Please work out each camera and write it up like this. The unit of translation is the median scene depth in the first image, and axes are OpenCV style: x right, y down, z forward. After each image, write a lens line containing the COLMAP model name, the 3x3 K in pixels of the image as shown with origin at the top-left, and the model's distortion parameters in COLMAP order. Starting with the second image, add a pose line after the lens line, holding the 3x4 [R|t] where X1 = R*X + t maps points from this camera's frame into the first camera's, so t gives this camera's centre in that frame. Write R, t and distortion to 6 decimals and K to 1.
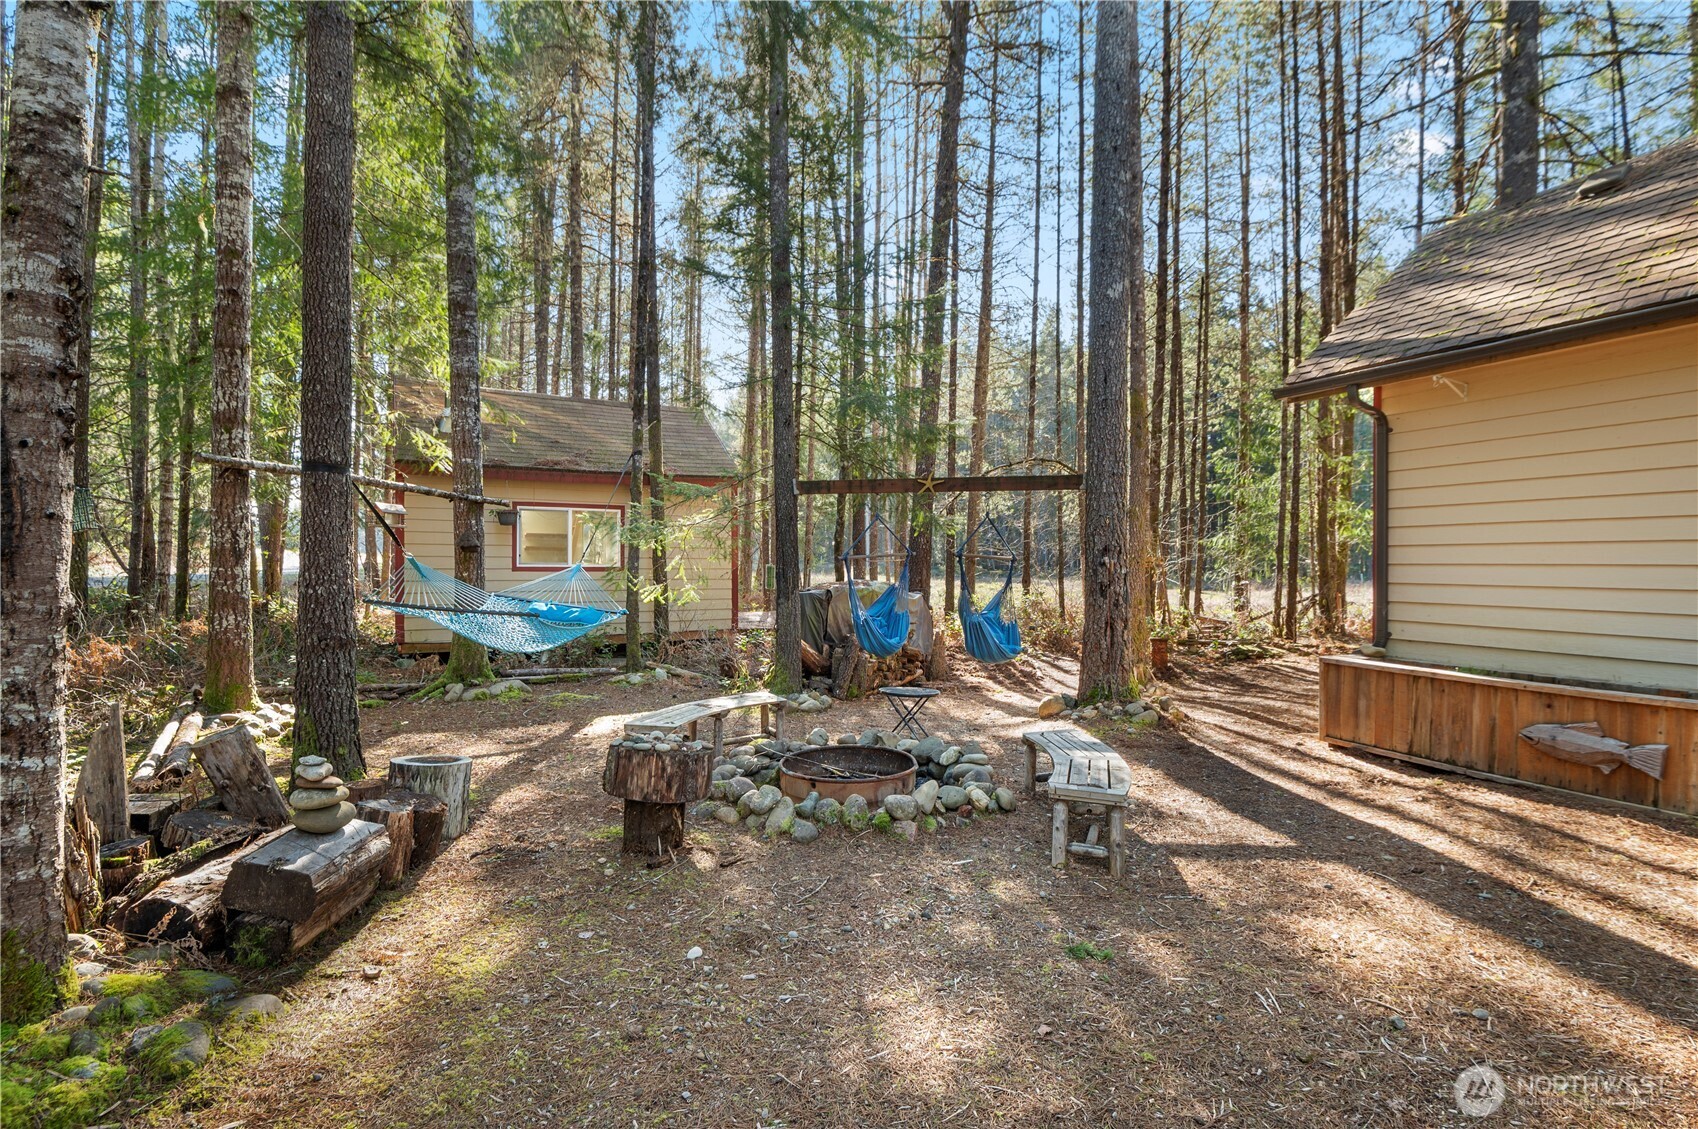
lens RADIAL K [[835.8, 0, 849.0], [0, 835.8, 564.5], [0, 0, 1]] dist [-0.025451, -0.000479]
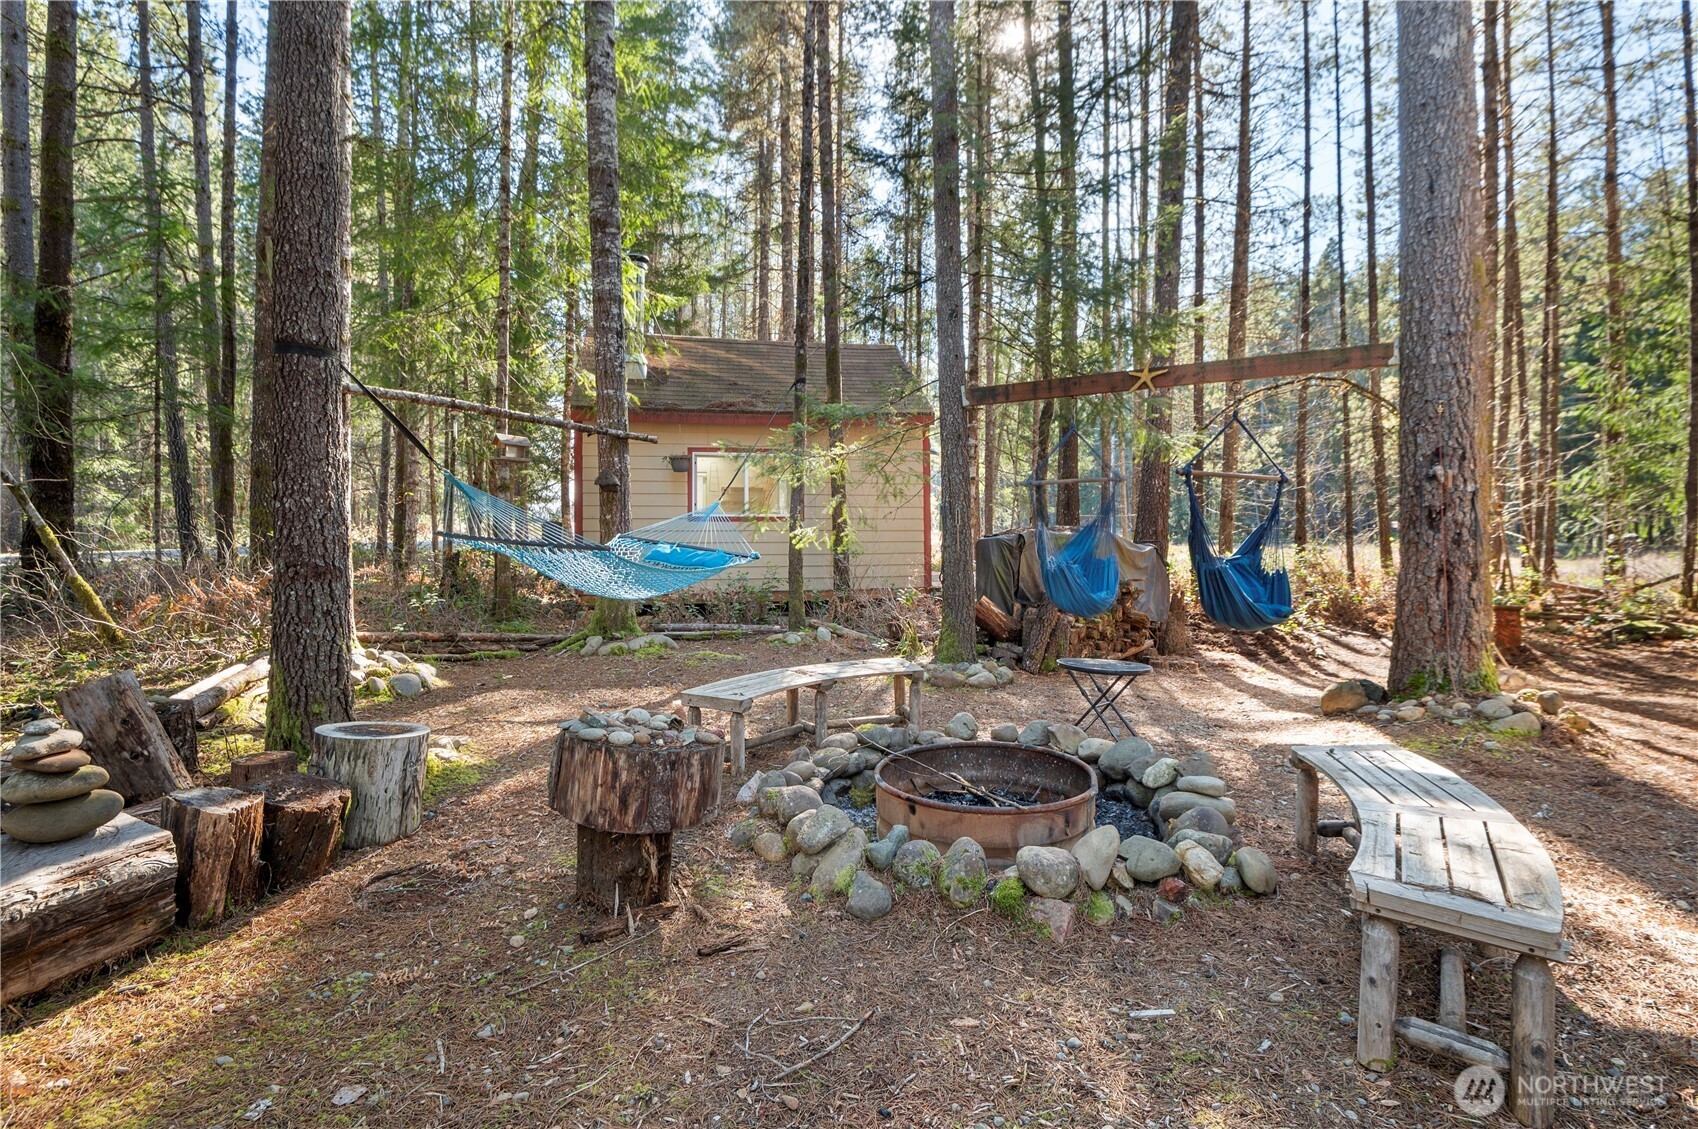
lens RADIAL K [[796.4, 0, 844.0], [0, 796.4, 535.4], [0, 0, 1]] dist [-0.021149, -0.007064]
pose [[0.950942, -0.005999, -0.309311, 0.061067], [0.004390, 0.999973, -0.005896, 0.043144], [0.309338, 0.004249, 0.950943, 0.281897]]
